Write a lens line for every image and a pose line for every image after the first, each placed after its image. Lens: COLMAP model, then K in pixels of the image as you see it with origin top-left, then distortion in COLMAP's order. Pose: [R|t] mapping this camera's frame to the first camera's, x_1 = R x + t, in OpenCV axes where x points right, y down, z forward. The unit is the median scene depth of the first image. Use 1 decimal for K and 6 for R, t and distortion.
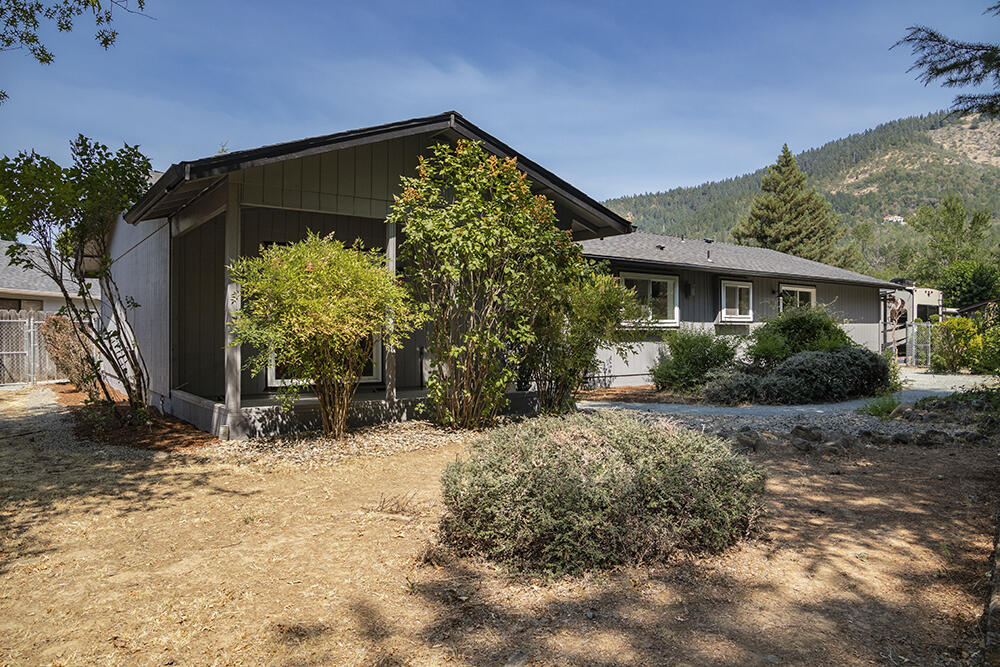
lens RADIAL K [[689.1, 0, 499.2], [0, 689.1, 338.3], [0, 0, 1]] dist [-0.120530, 0.081108]
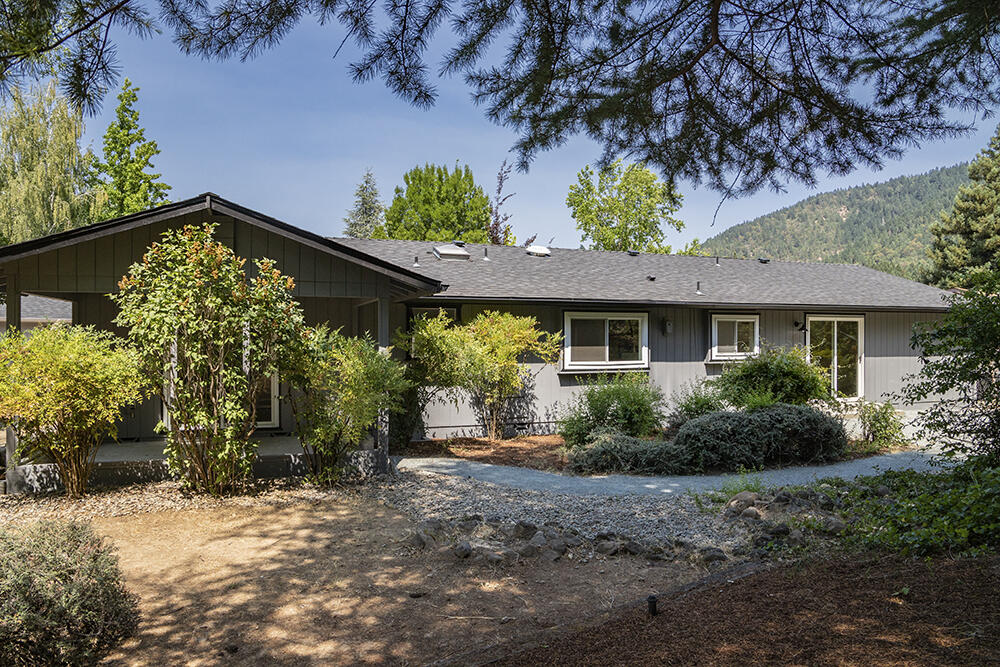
lens RADIAL K [[689.1, 0, 502.1], [0, 689.1, 337.3], [0, 0, 1]] dist [-0.120530, 0.081108]
pose [[0.959733, 0.002972, -0.280897, 0.313099], [-0.004274, 0.999983, -0.004022, -0.050420], [0.280880, 0.005061, 0.959730, 0.059975]]
